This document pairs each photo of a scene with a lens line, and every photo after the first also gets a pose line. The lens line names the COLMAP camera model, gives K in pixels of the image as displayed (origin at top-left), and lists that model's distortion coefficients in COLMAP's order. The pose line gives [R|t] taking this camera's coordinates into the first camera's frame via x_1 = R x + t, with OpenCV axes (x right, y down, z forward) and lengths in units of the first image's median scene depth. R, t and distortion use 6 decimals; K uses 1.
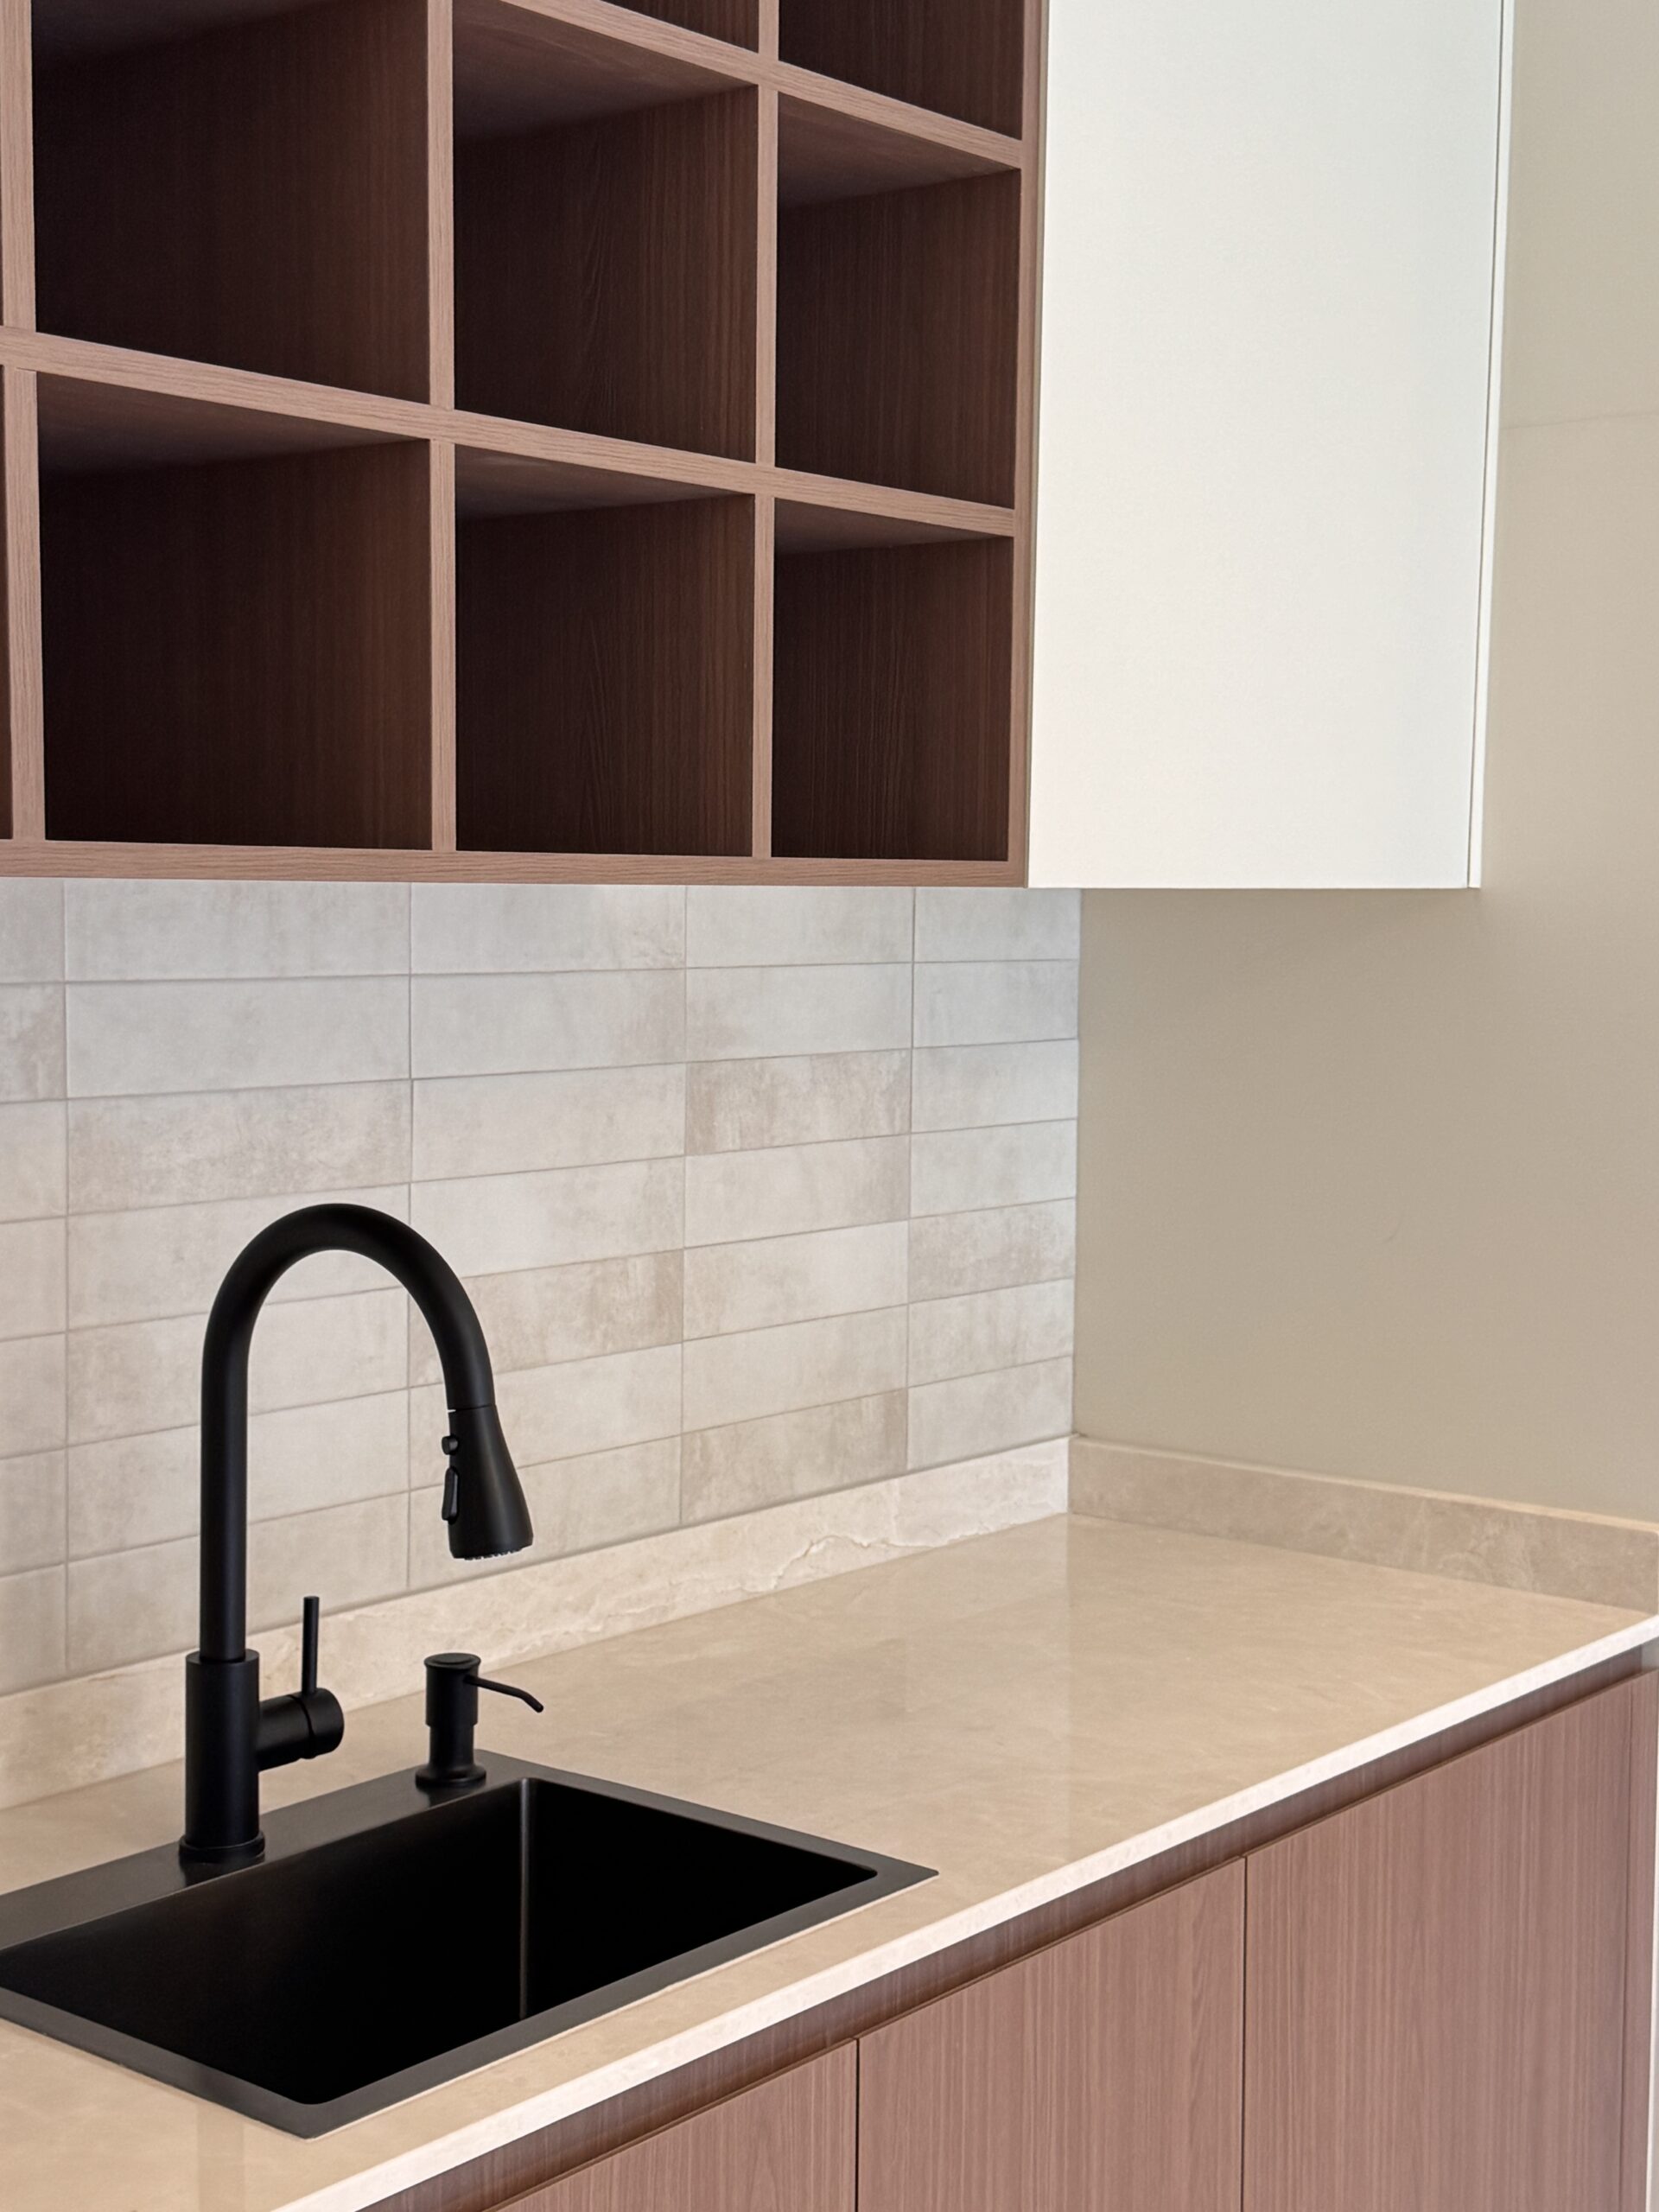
lens RADIAL K [[3010.6, 0, 826.2], [0, 3010.6, 1122.2], [0, 0, 1]] dist [0.116099, 0.000000]
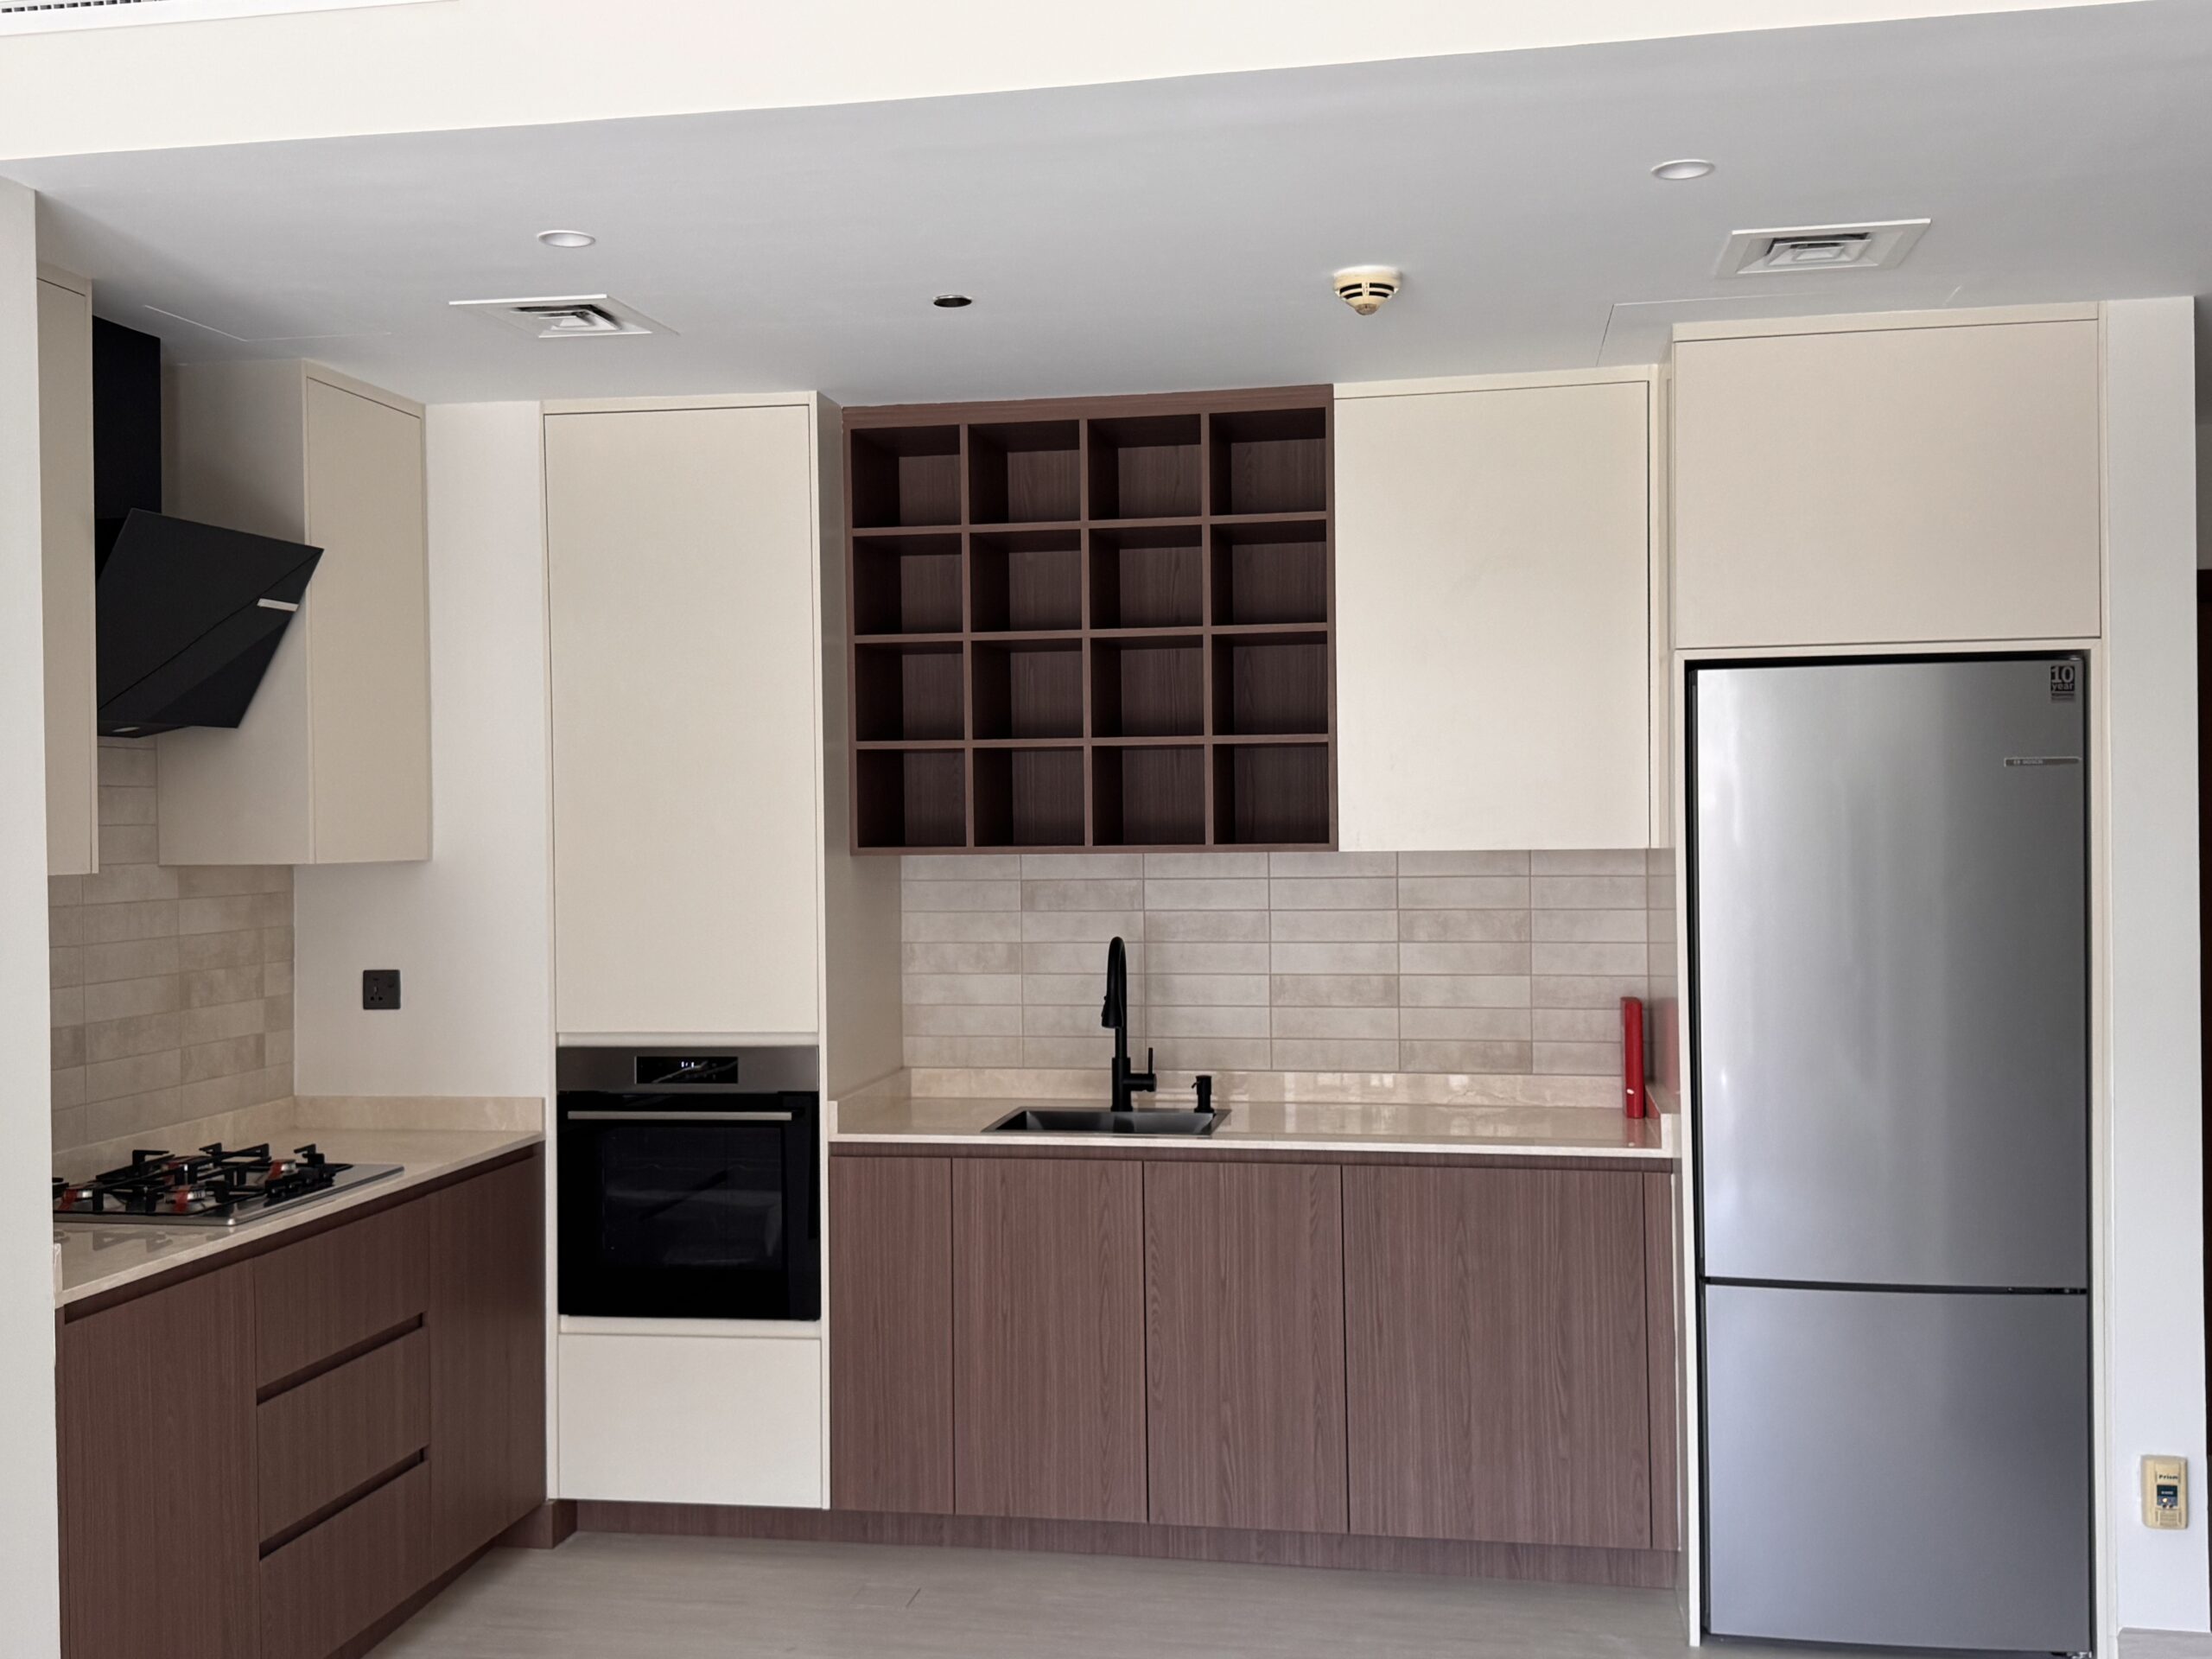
lens RADIAL K [[2138.7, 0, 1102.5], [0, 2138.7, 829.8], [0, 0, 1]] dist [0.099699, 0.000000]
pose [[0.484594, -0.009106, -0.874692, 1.735787], [-0.054053, 0.997723, -0.040333, 0.002102], [0.873068, 0.066825, 0.482999, -0.261987]]
